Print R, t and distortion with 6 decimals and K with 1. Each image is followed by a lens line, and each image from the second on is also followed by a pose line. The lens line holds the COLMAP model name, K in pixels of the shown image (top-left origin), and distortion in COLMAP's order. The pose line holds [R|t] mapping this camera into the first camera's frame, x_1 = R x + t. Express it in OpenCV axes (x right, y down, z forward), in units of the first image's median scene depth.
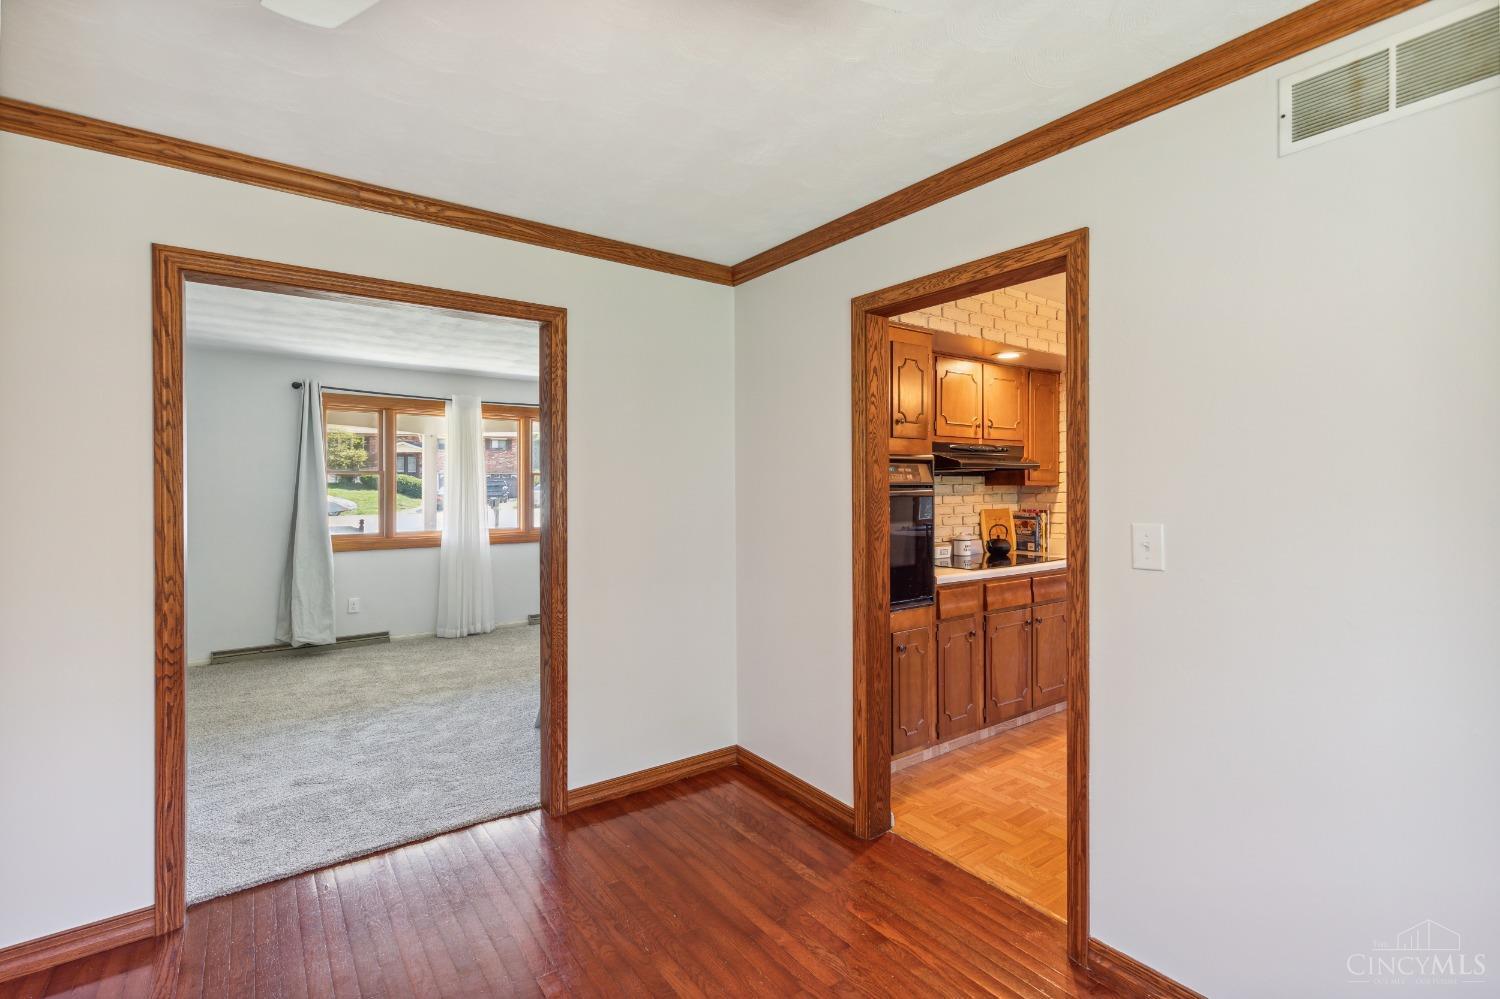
lens RADIAL K [[679.8, 0, 747.9], [0, 679.8, 493.2], [0, 0, 1]] dist [0.002843, -0.000070]
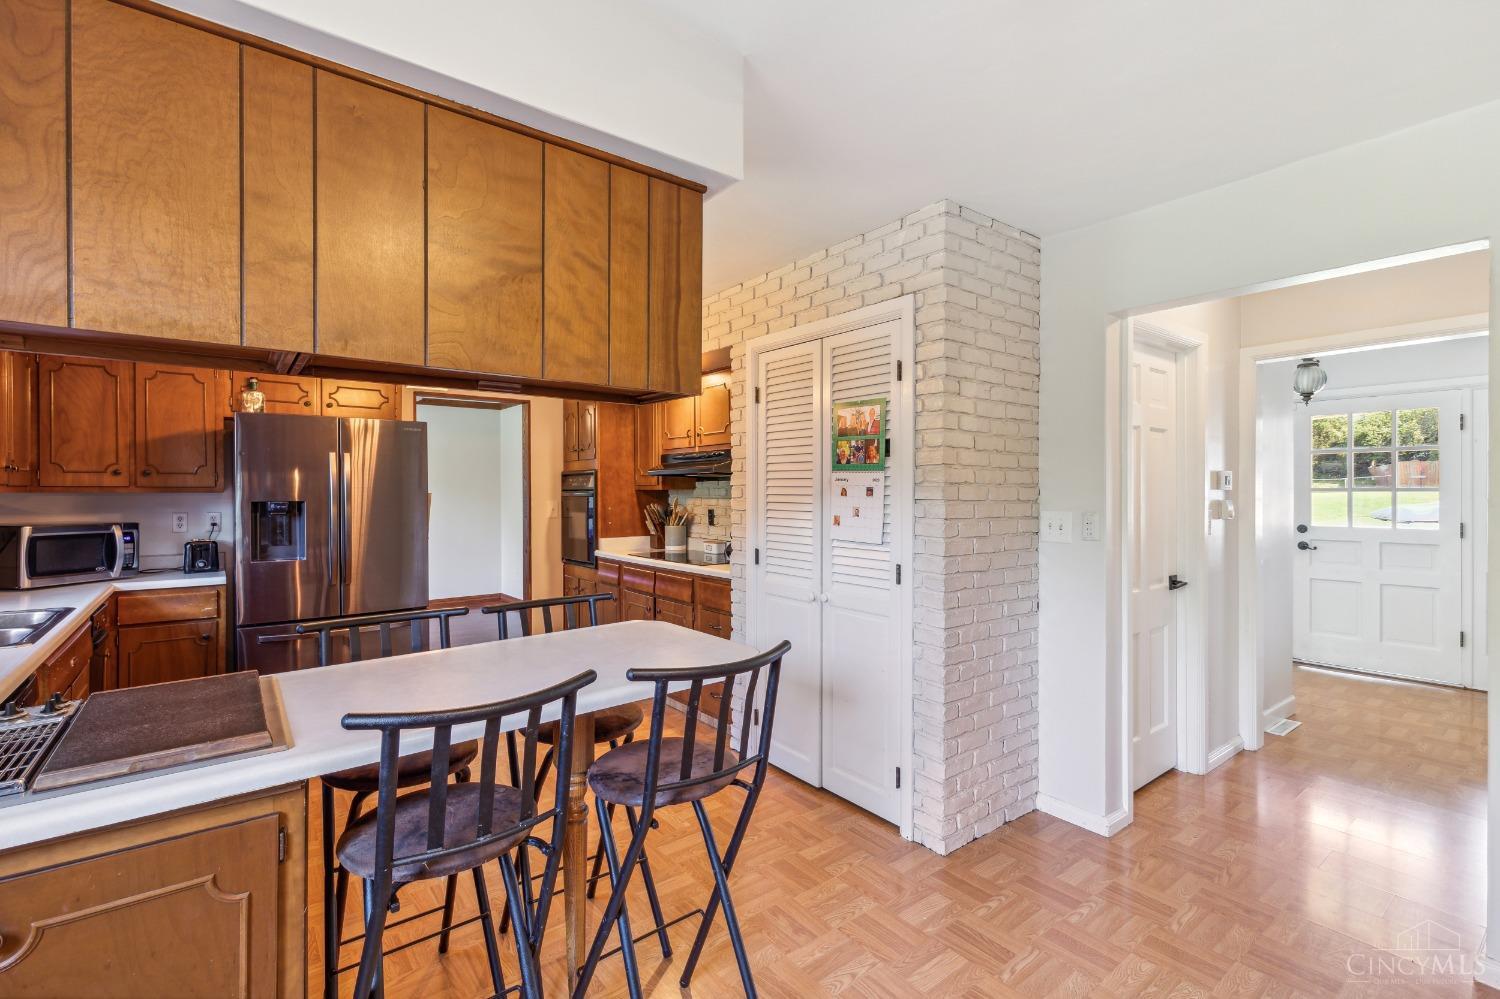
lens RADIAL K [[679.8, 0, 747.9], [0, 679.8, 493.2], [0, 0, 1]] dist [0.002843, -0.000070]
pose [[0.011369, -0.002291, -0.999933, 1.444133], [-0.015207, 0.999881, -0.002464, -0.003412], [0.999820, 0.015234, 0.011333, 1.069719]]
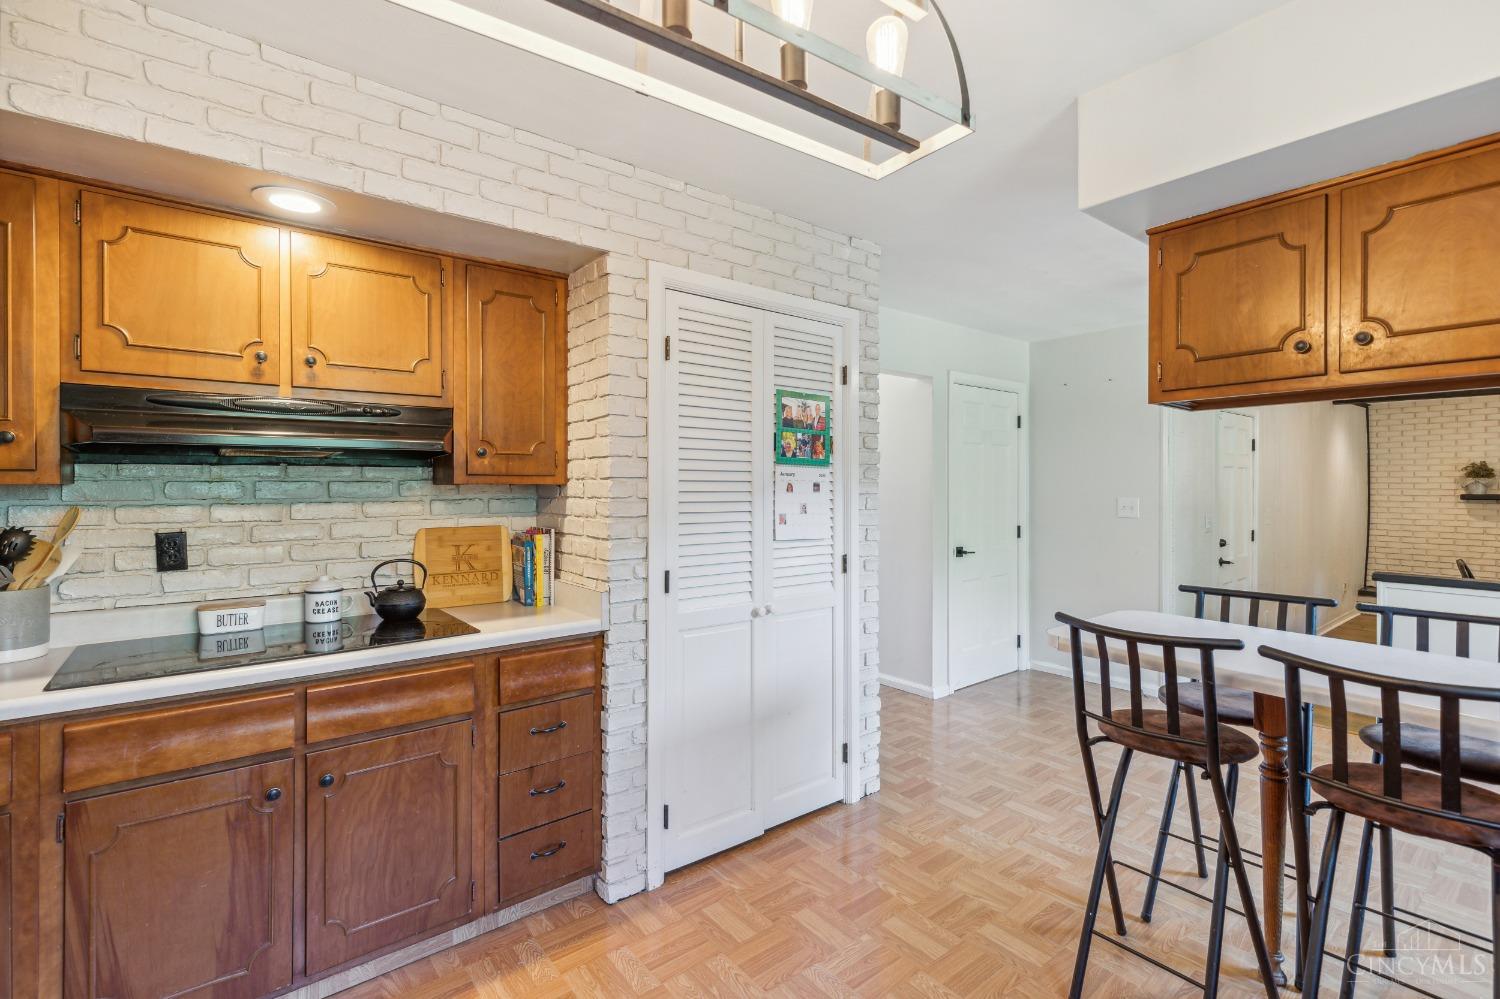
lens RADIAL K [[682.1, 0, 747.6], [0, 682.1, 486.2], [0, 0, 1]] dist [0.010361, -0.000049]
pose [[0.999659, -0.007772, 0.024926, 0.605767], [0.008156, 0.999849, -0.015340, 0.000797], [-0.024803, 0.015538, 0.999572, 0.468523]]
